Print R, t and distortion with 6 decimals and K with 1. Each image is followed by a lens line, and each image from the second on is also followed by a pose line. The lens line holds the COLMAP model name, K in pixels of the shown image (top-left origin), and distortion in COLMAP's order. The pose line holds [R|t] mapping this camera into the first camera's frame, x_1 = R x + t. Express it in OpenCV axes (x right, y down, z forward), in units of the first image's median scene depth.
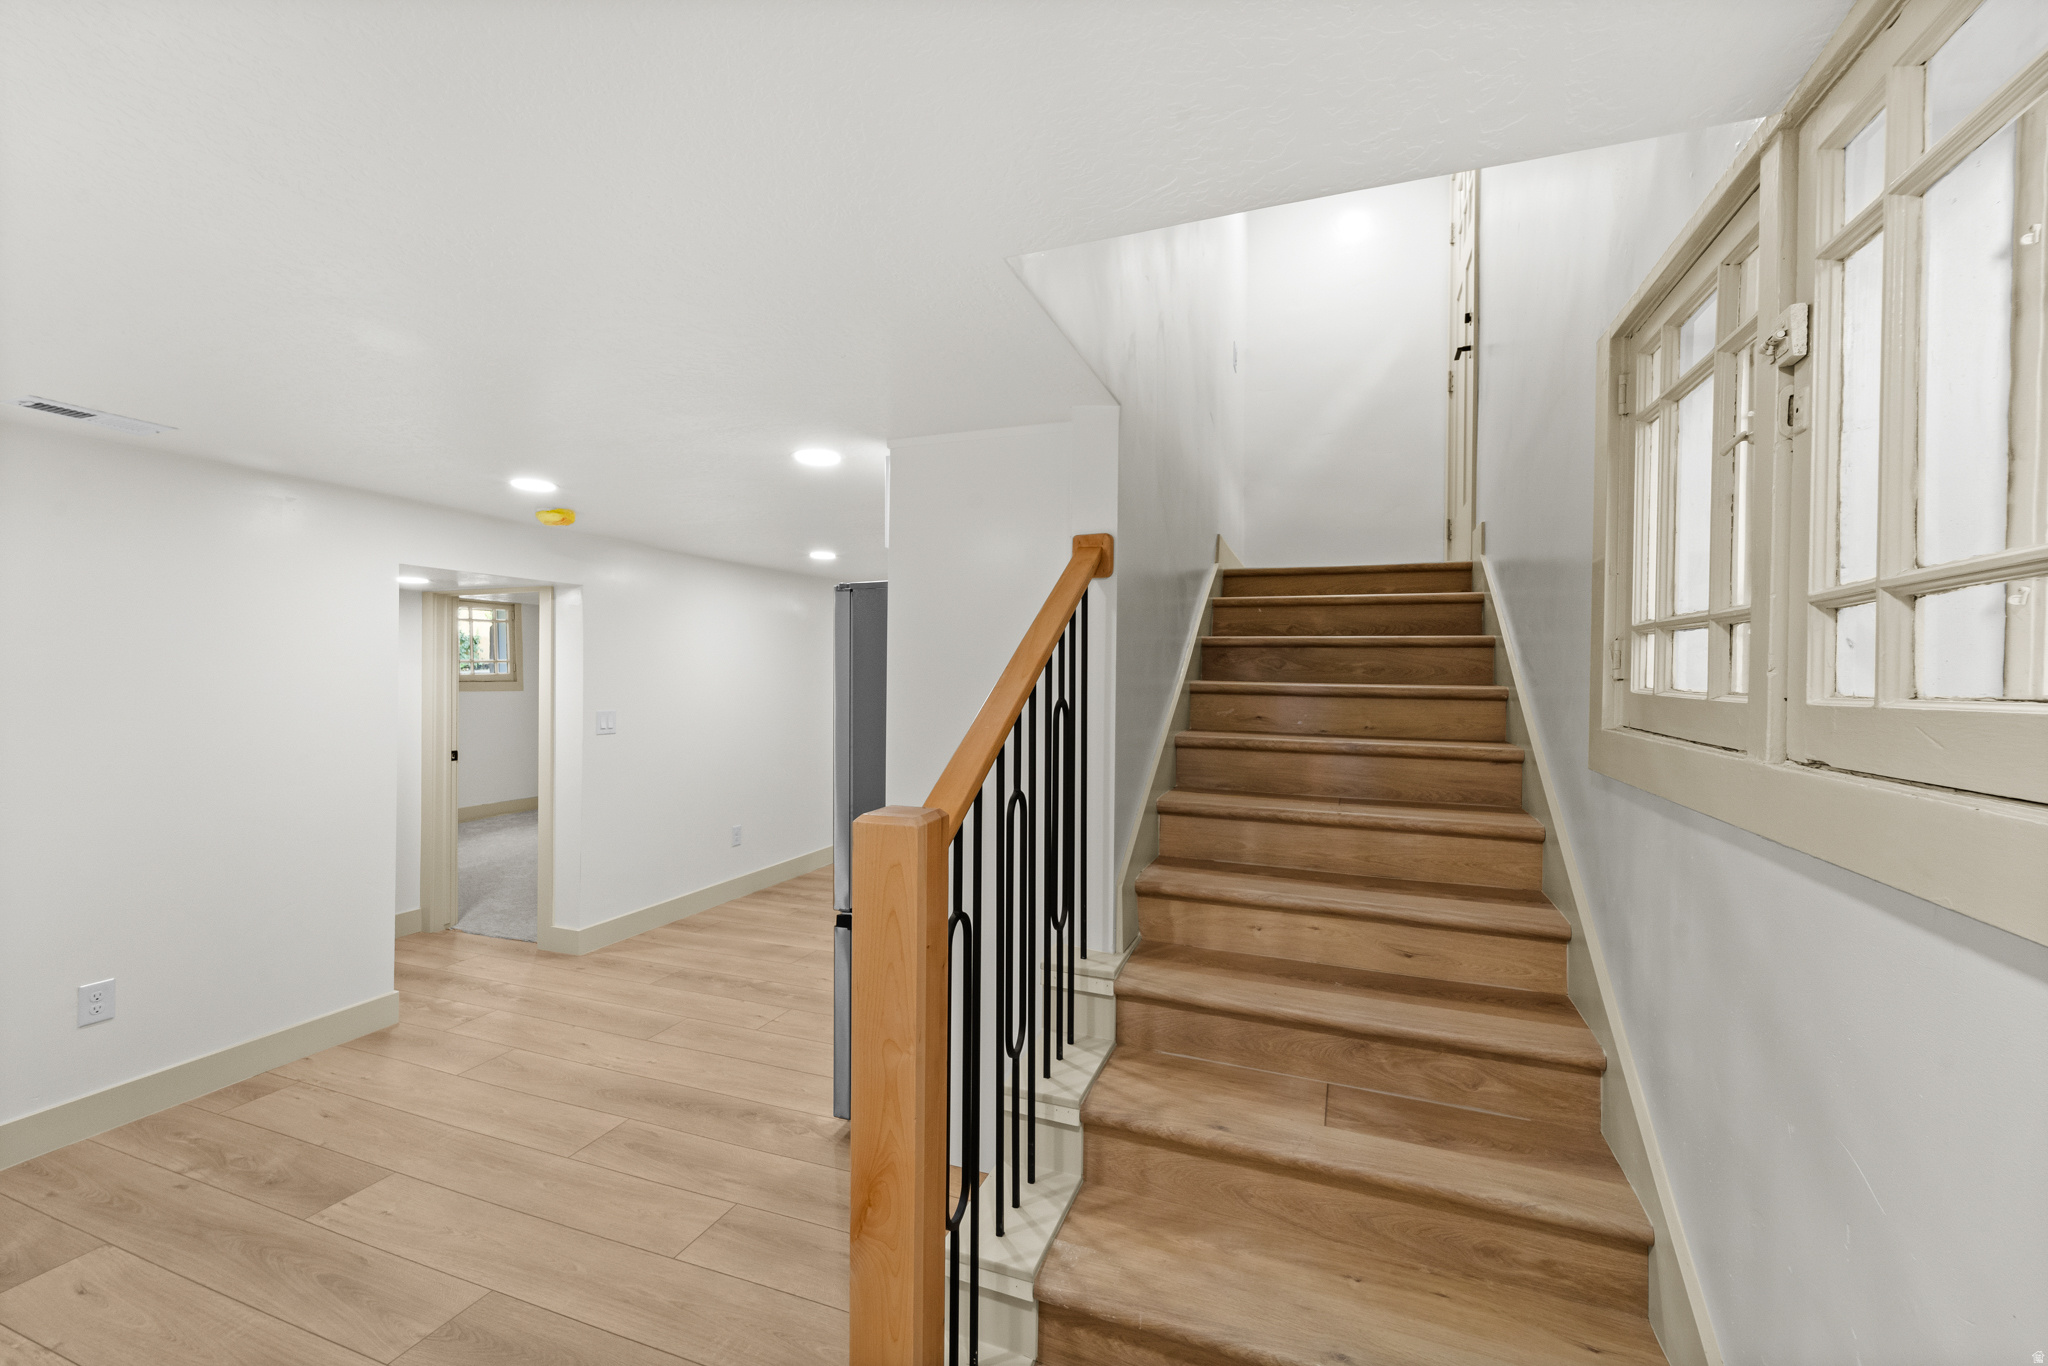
lens RADIAL K [[848.5, 0, 1033.8], [0, 848.5, 677.7], [0, 0, 1]] dist [0.004224, -0.002986]
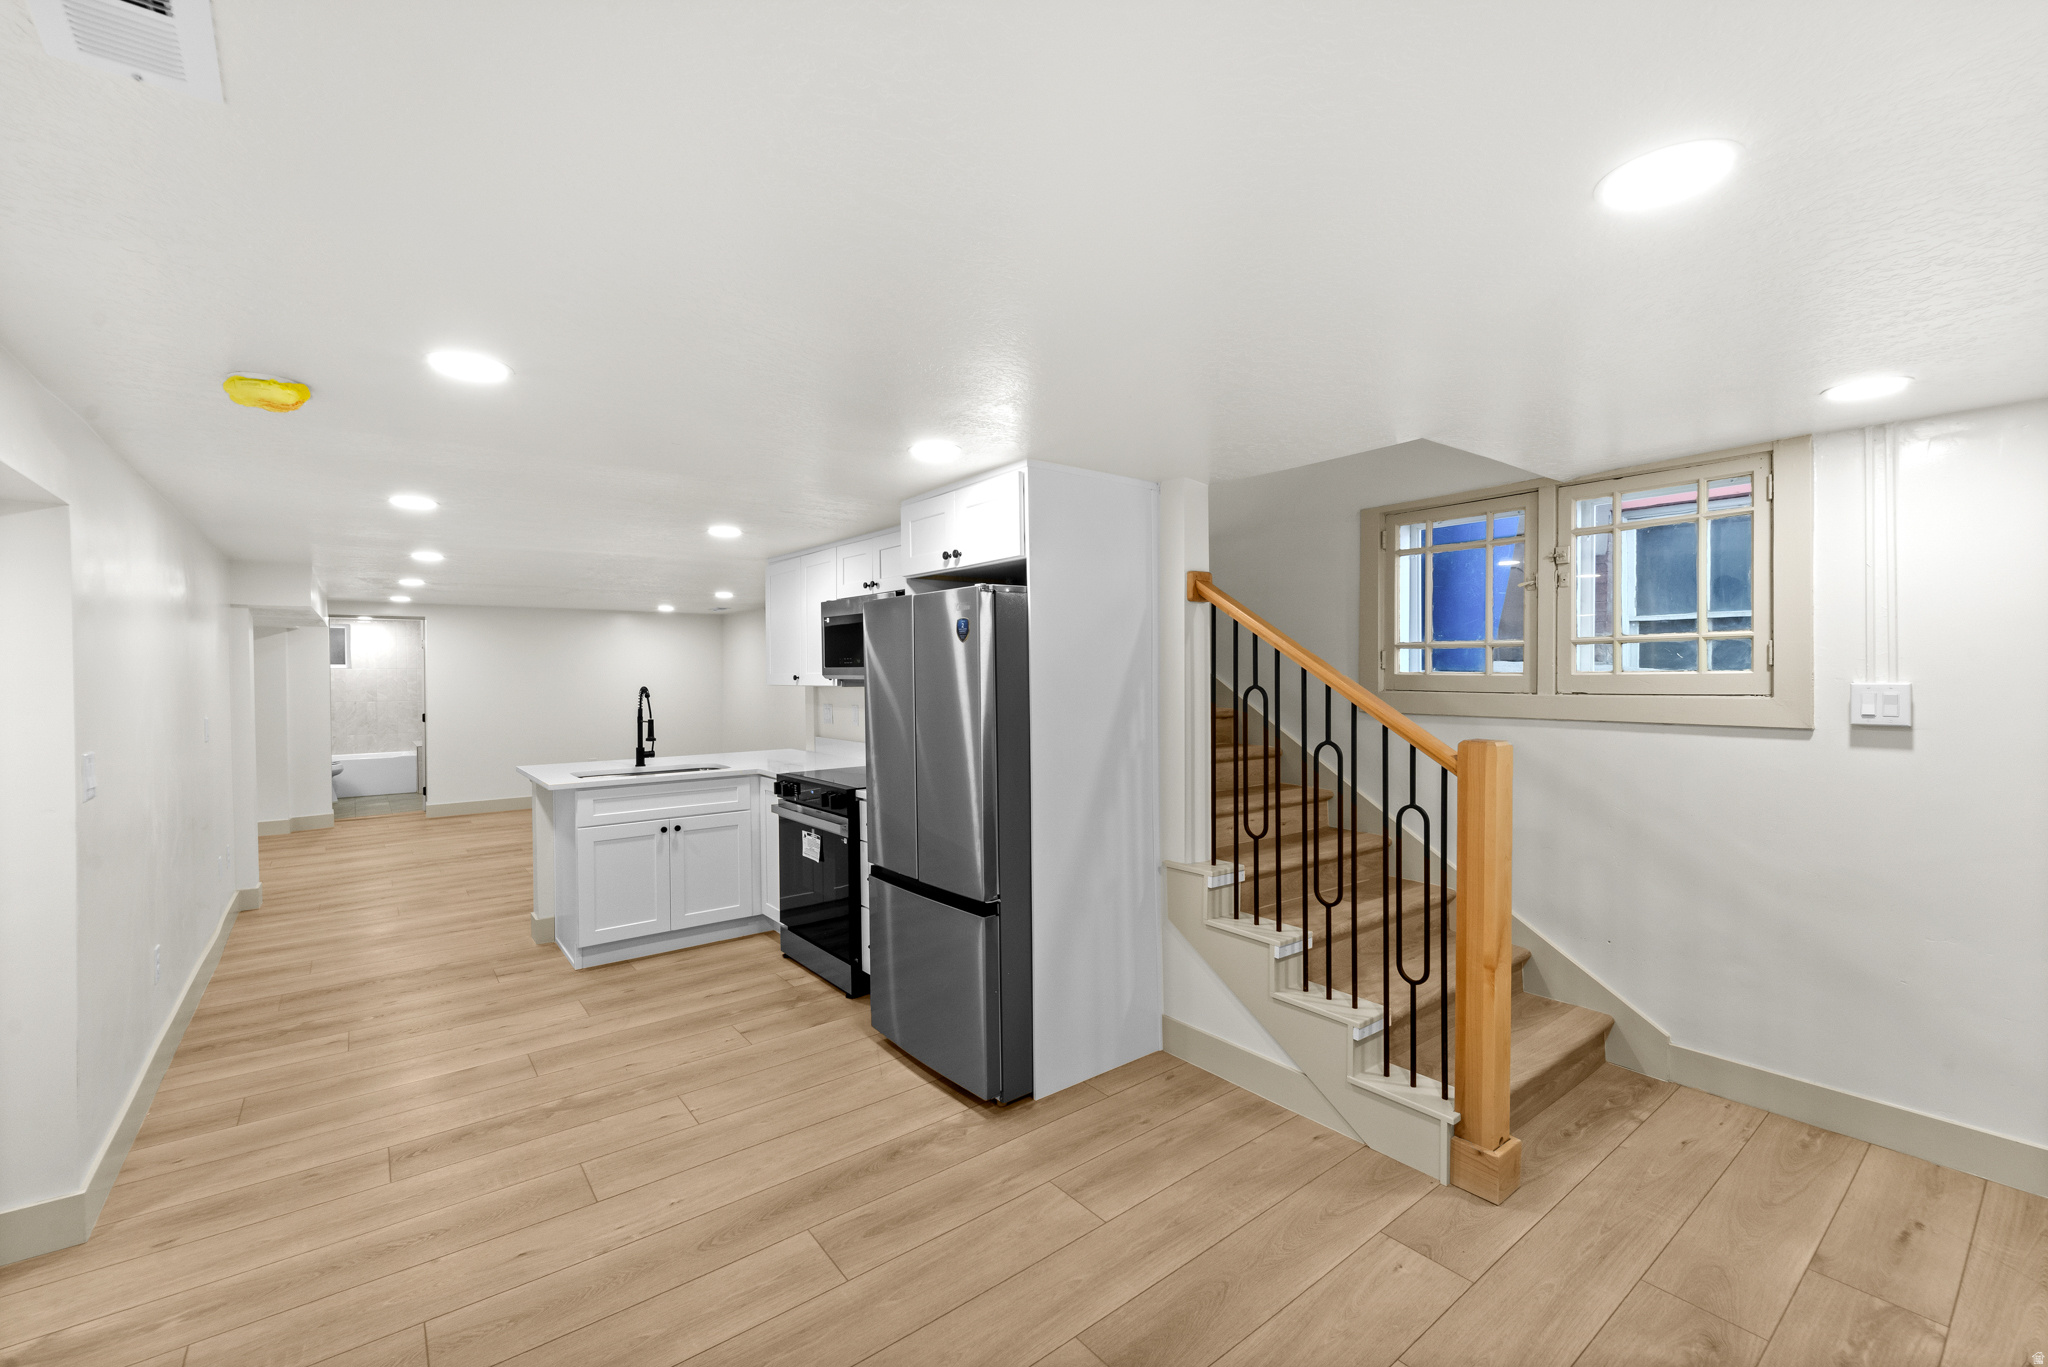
lens RADIAL K [[848.5, 0, 1029.7], [0, 848.5, 680.5], [0, 0, 1]] dist [0.004224, -0.002986]
pose [[0.522496, -0.021180, 0.852379, -0.965128], [0.015167, 0.999764, 0.015545, -0.008577], [-0.852507, 0.004806, 0.522694, 0.369979]]
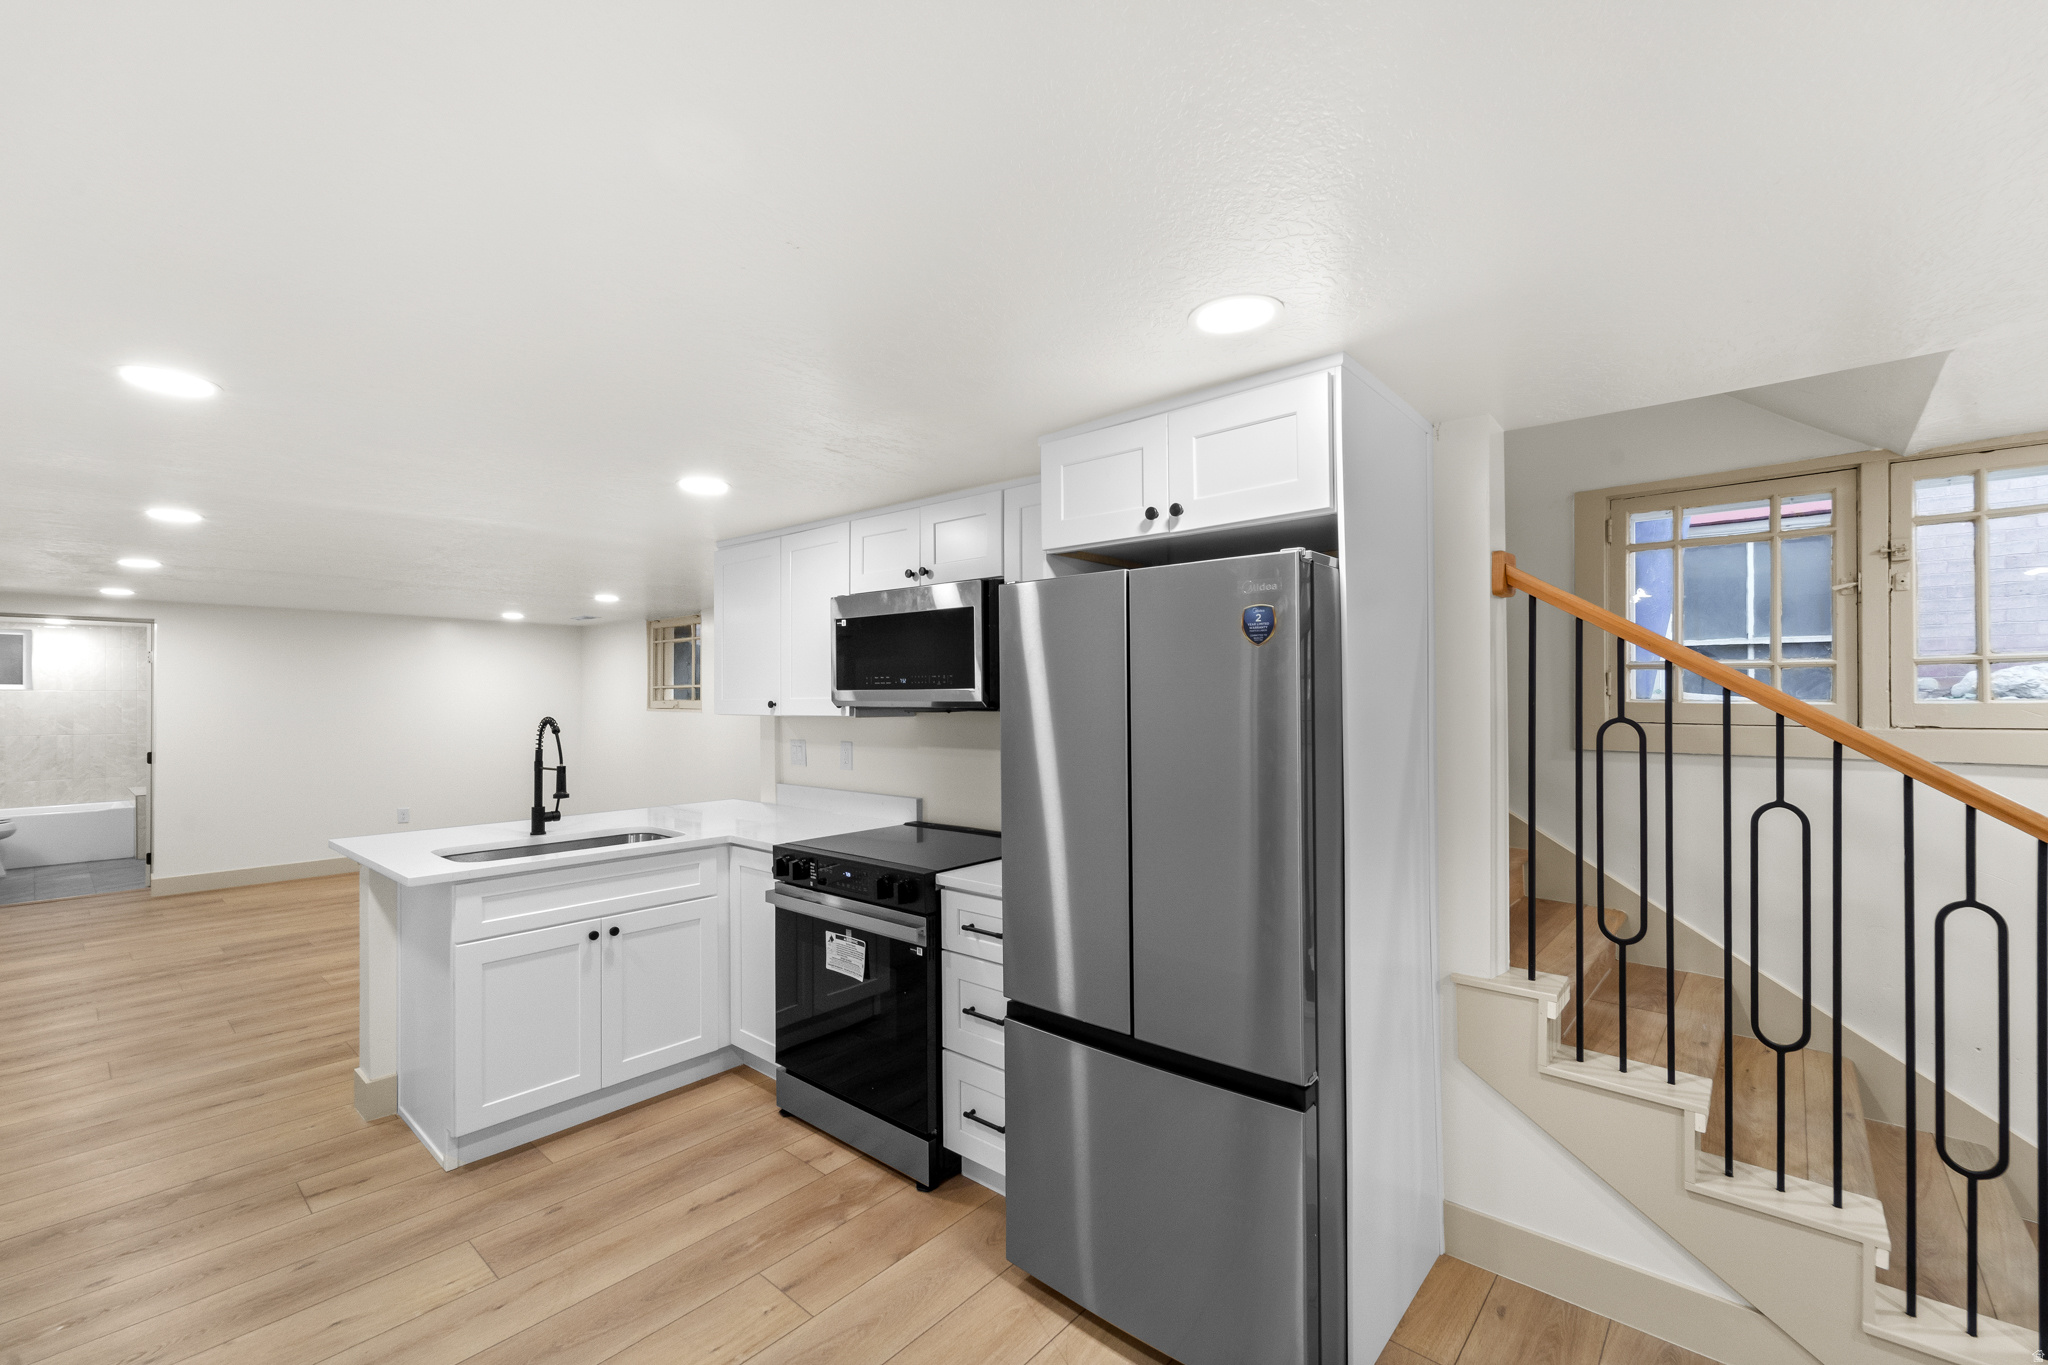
lens RADIAL K [[848.5, 0, 1029.6], [0, 848.5, 692.1], [0, 0, 1]] dist [0.004224, -0.002986]
pose [[0.351804, -0.003244, 0.936068, -0.779080], [0.010020, 0.999950, -0.000300, -0.008503], [-0.936020, 0.009485, 0.351819, 0.868225]]
